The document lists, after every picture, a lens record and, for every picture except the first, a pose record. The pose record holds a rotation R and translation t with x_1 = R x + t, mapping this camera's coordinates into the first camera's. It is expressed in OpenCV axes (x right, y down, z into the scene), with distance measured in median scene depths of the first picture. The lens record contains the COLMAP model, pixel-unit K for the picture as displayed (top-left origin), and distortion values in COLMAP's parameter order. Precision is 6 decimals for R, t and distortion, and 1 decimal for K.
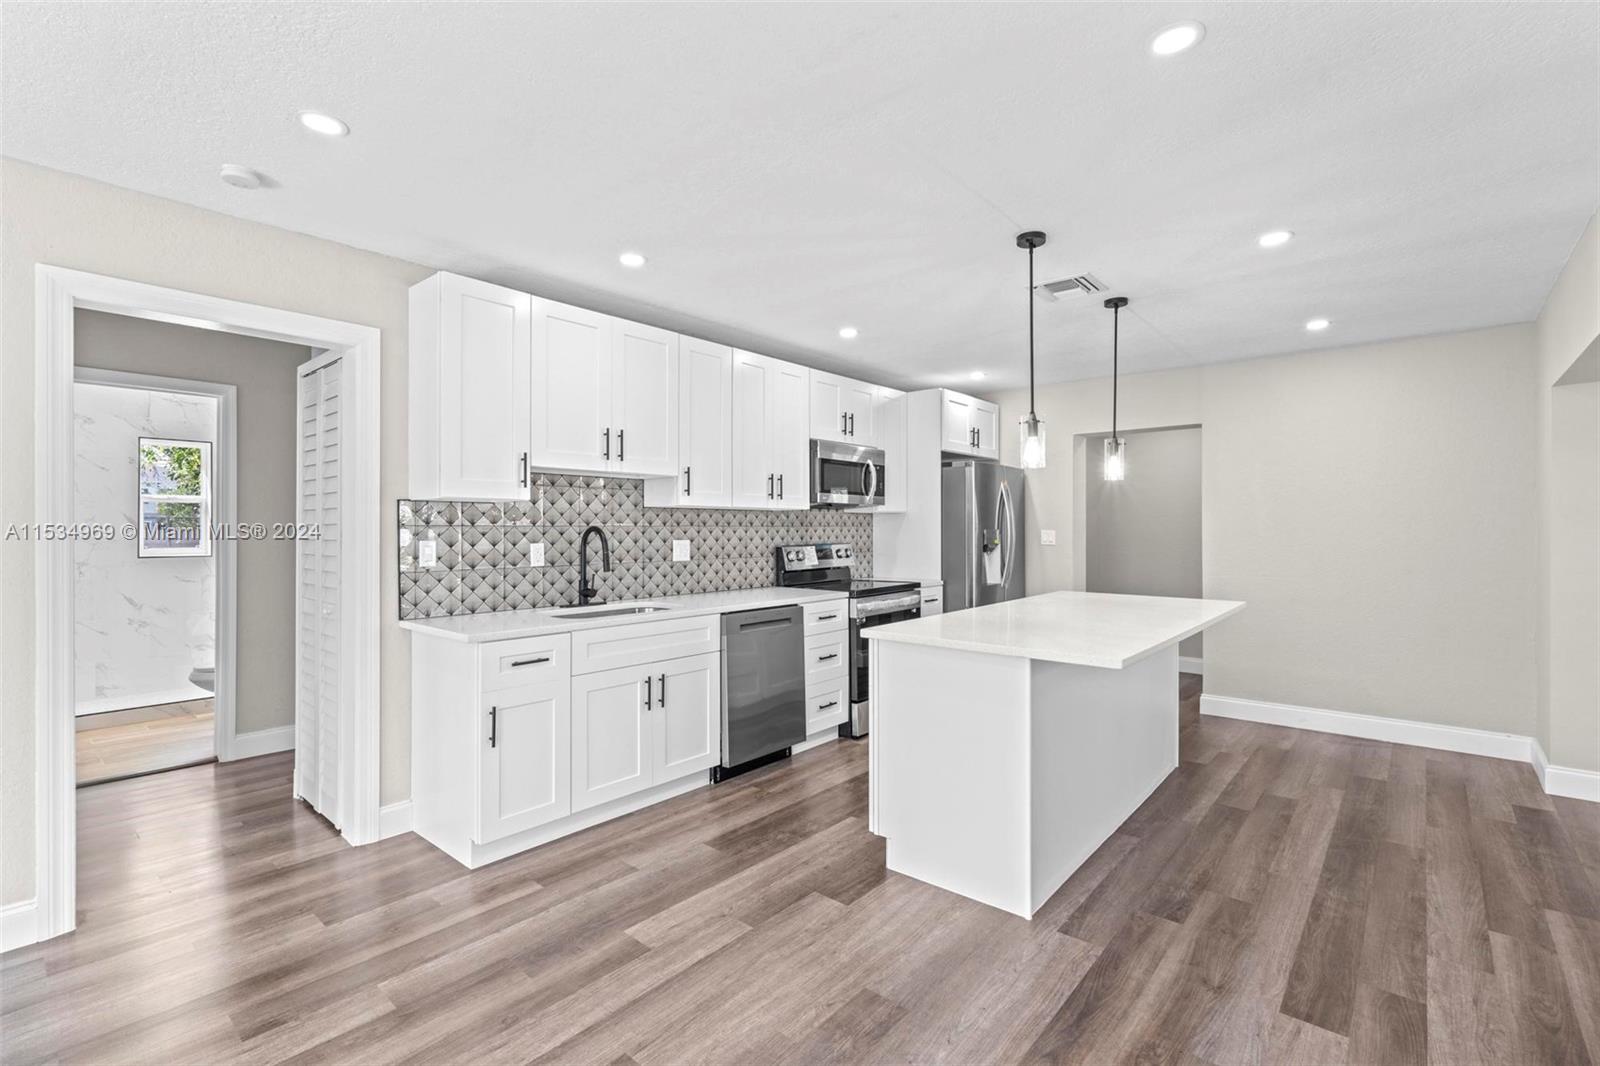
lens RADIAL K [[717.2, 0, 797.9], [0, 717.2, 534.0], [0, 0, 1]] dist [-0.000269, 0.000266]
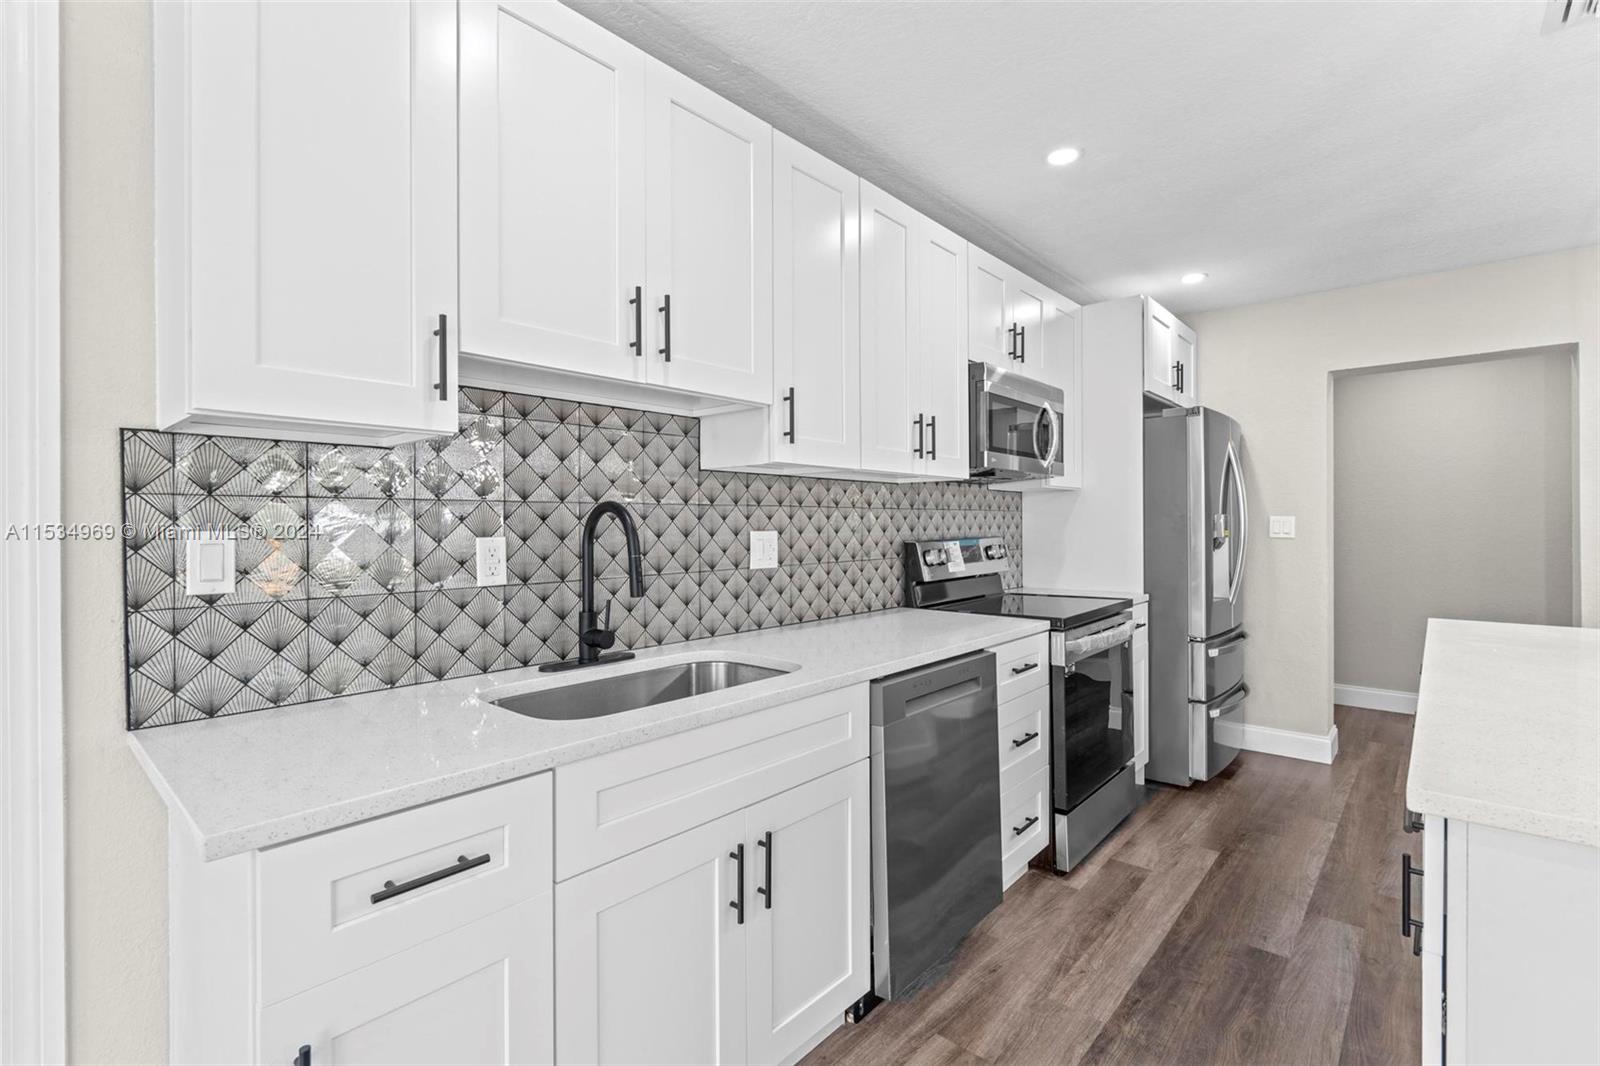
lens RADIAL K [[717.2, 0, 802.1], [0, 717.2, 531.0], [0, 0, 1]] dist [-0.000269, 0.000266]
pose [[0.999962, -0.004796, -0.007308, -0.130372], [0.004805, 0.999988, 0.001167, 0.007964], [0.007302, -0.001202, 0.999973, 0.447239]]
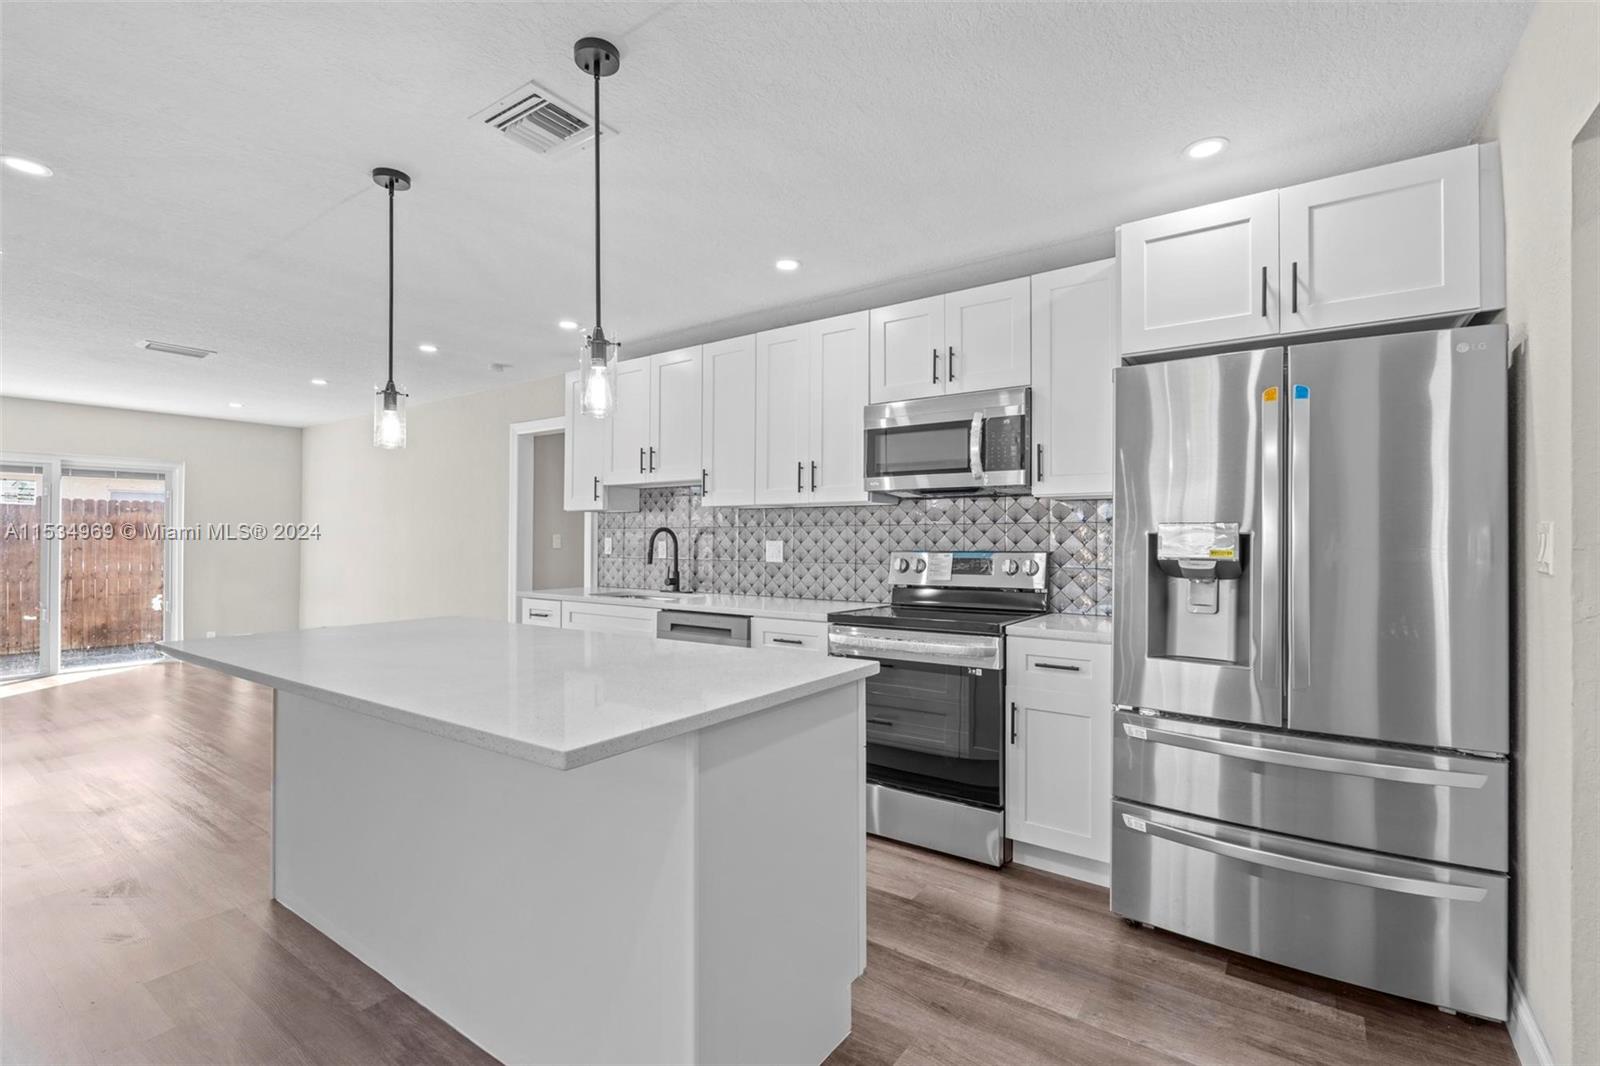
lens RADIAL K [[717.2, 0, 787.9], [0, 717.2, 531.7], [0, 0, 1]] dist [-0.000269, 0.000266]
pose [[0.099520, 0.005291, -0.995021, 0.819683], [0.000073, 0.999986, 0.005324, -0.009080], [0.995036, -0.000603, 0.099519, 0.933276]]
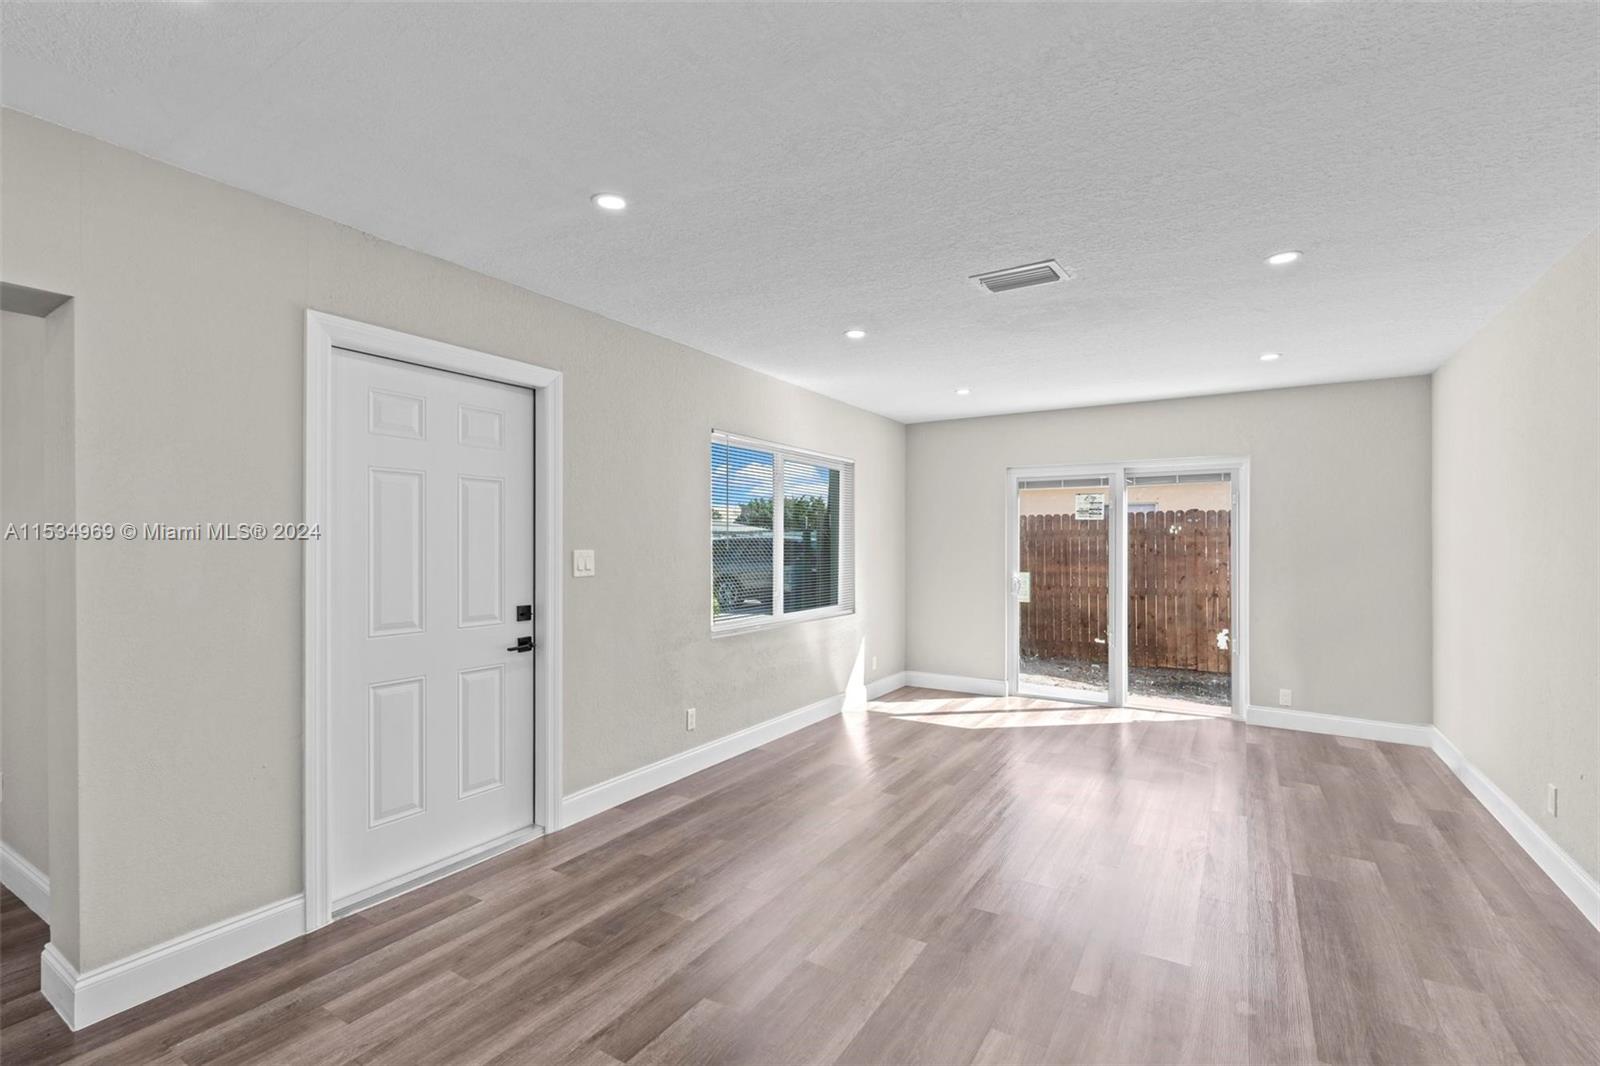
lens RADIAL K [[717.2, 0, 797.2], [0, 717.2, 543.3], [0, 0, 1]] dist [-0.000269, 0.000266]
pose [[-0.986759, 0.010485, -0.161855, -0.030144], [0.010480, 0.999945, 0.000880, -0.018875], [0.161855, -0.000828, -0.986814, 0.789669]]
